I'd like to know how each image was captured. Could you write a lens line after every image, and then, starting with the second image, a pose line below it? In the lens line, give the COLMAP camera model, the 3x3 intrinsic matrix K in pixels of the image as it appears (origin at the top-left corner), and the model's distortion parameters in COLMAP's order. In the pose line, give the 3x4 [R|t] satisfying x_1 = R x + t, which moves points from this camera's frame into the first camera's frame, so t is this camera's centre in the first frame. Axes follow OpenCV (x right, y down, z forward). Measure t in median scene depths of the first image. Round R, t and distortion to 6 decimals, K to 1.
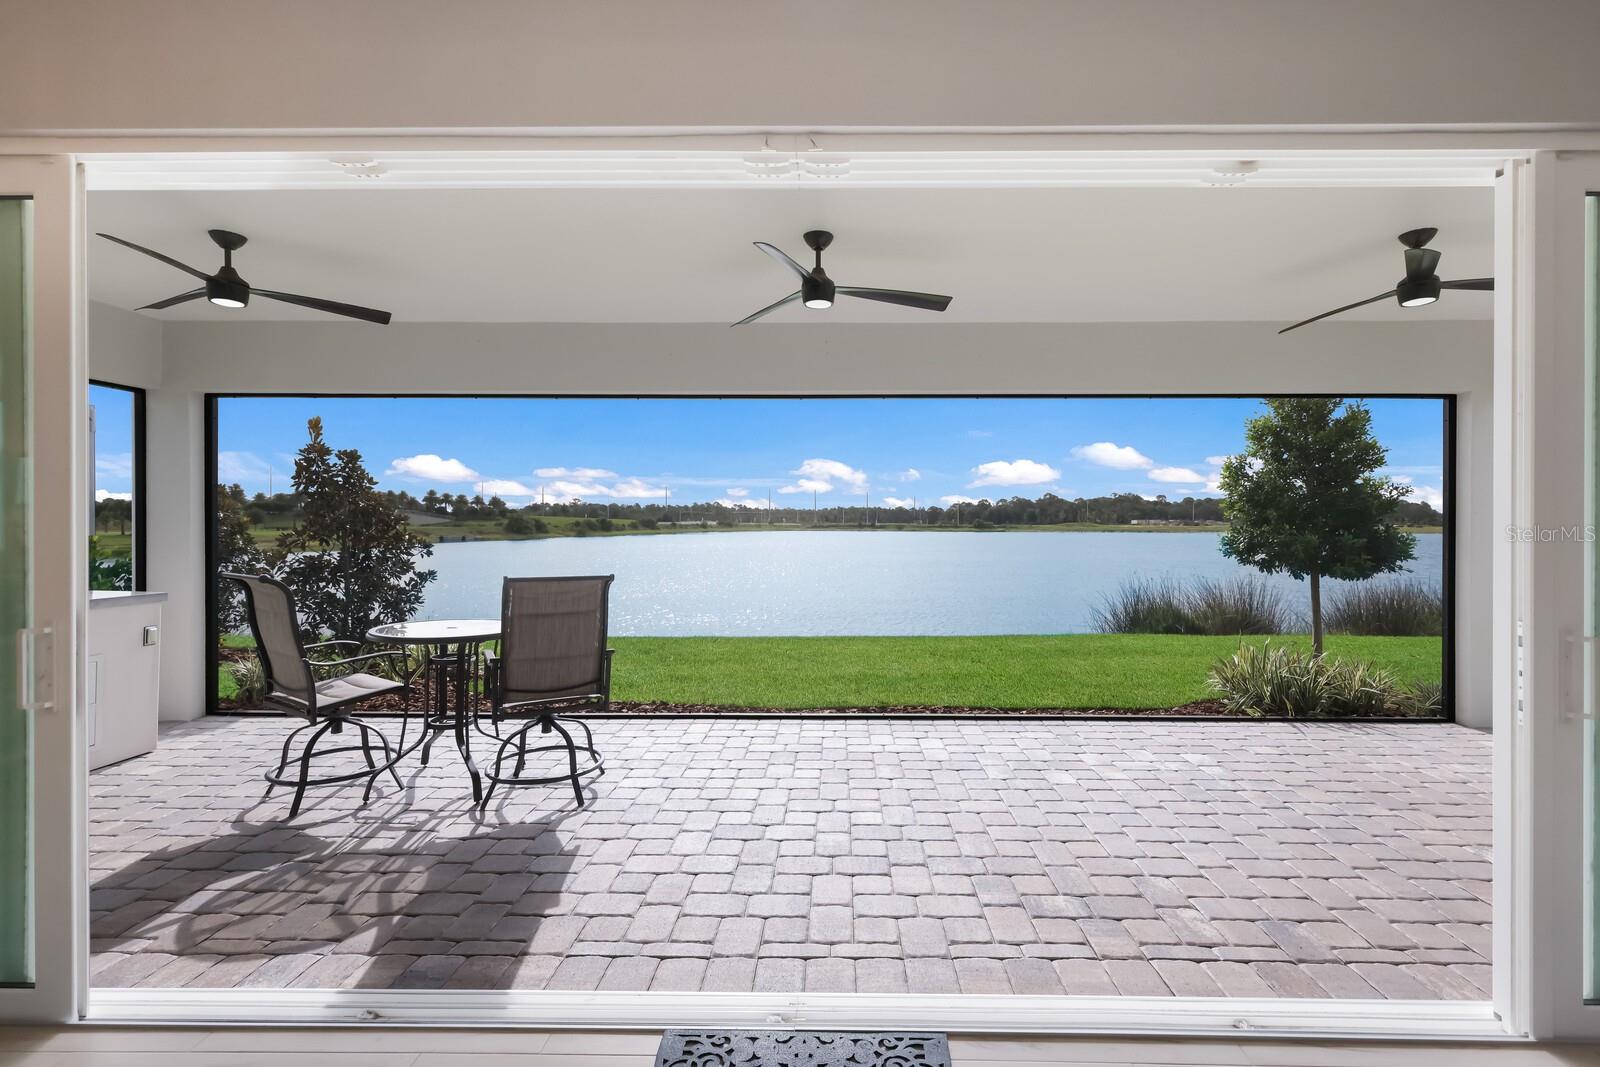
lens RADIAL K [[710.4, 0, 830.6], [0, 710.4, 521.2], [0, 0, 1]] dist [0.003100, 0.000244]
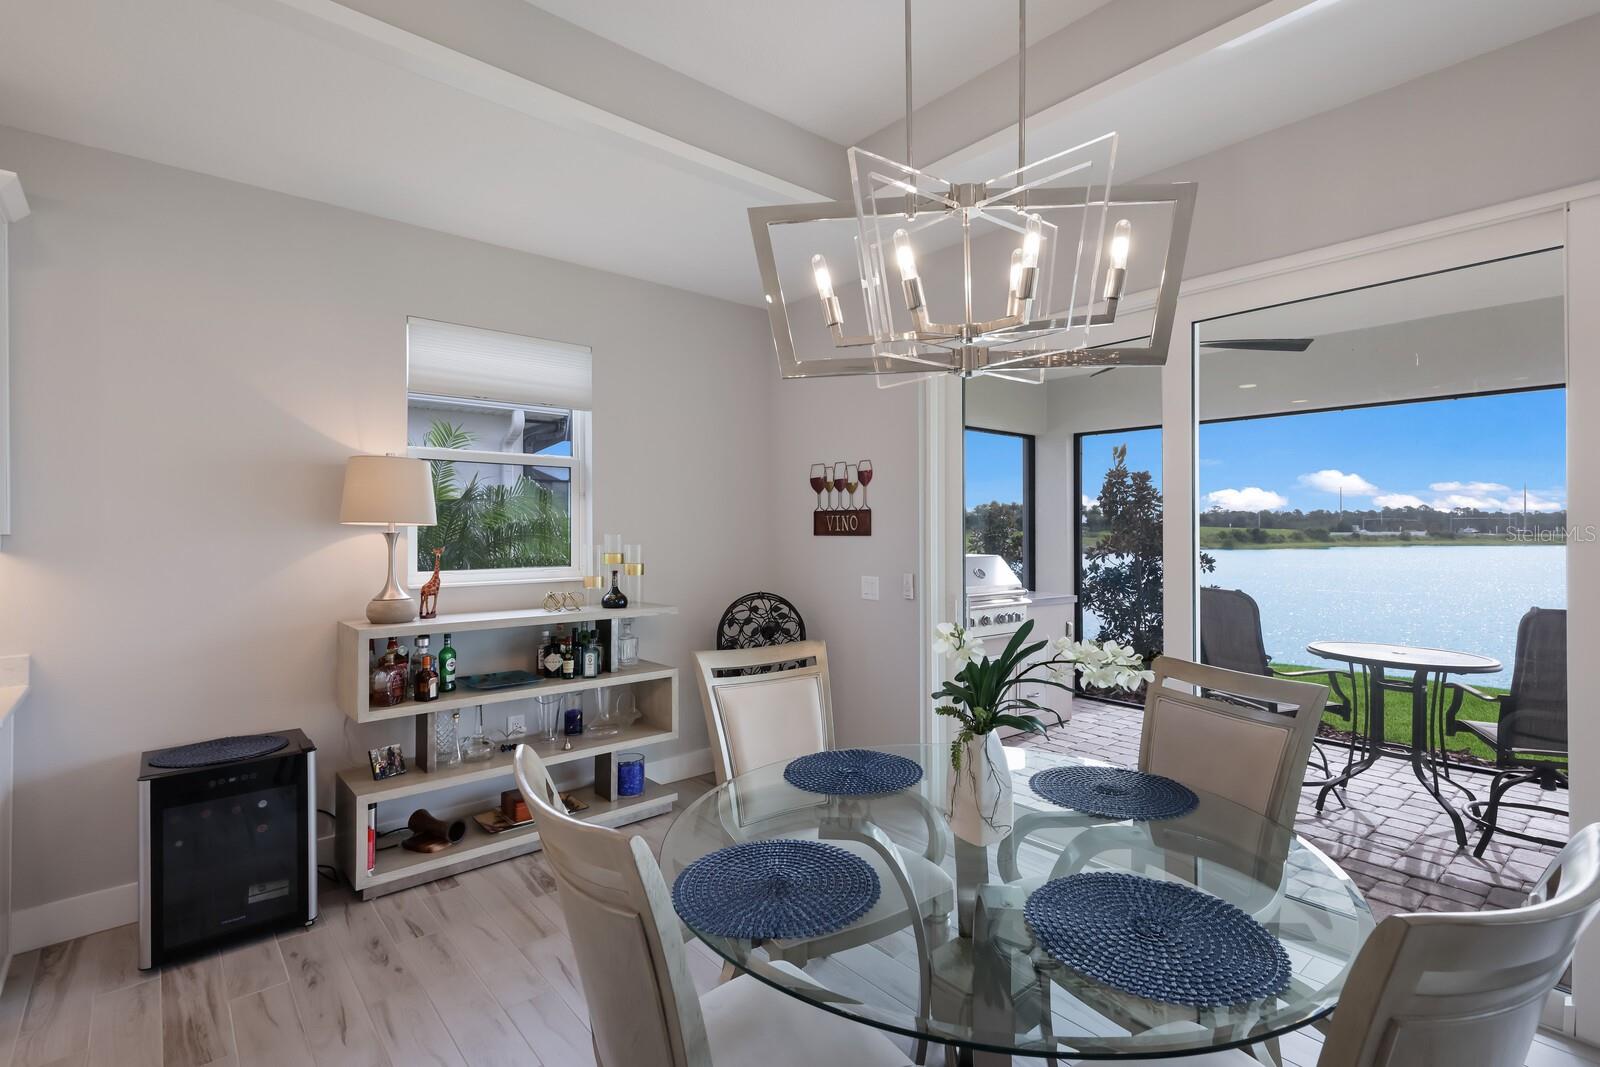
lens RADIAL K [[747.3, 0, 806.9], [0, 747.3, 535.5], [0, 0, 1]] dist [0.017809, 0.000379]
pose [[0.667367, 0.000580, -0.744729, -0.152601], [0.003202, 0.999988, 0.003648, -0.007464], [0.744722, -0.004819, 0.667357, -0.136276]]
